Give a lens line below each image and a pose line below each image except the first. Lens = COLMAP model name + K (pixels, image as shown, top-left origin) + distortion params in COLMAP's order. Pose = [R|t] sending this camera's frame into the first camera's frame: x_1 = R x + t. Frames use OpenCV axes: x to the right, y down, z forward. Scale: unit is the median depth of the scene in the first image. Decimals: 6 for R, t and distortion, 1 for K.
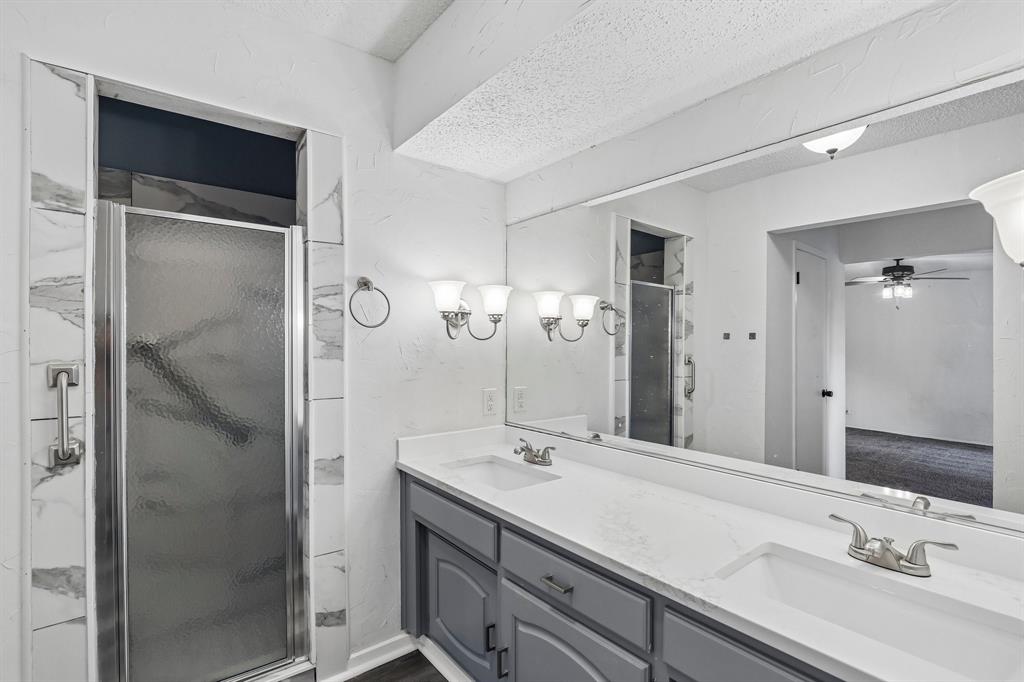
lens RADIAL K [[471.9, 0, 513.6], [0, 471.9, 346.9], [0, 0, 1]] dist [-0.027348, 0.002543]
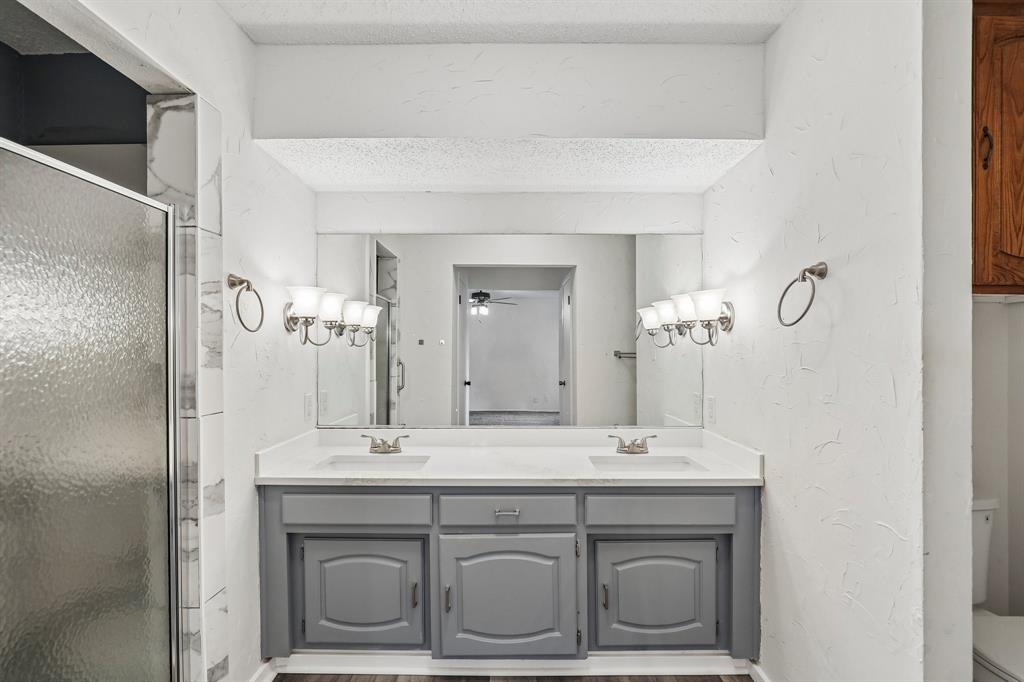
lens RADIAL K [[471.9, 0, 515.5], [0, 471.9, 345.2], [0, 0, 1]] dist [-0.027348, 0.002543]
pose [[0.626500, 0.001647, 0.779420, -0.640737], [0.007949, 0.999932, -0.008503, -0.003092], [-0.779381, 0.011523, 0.626444, 0.033781]]
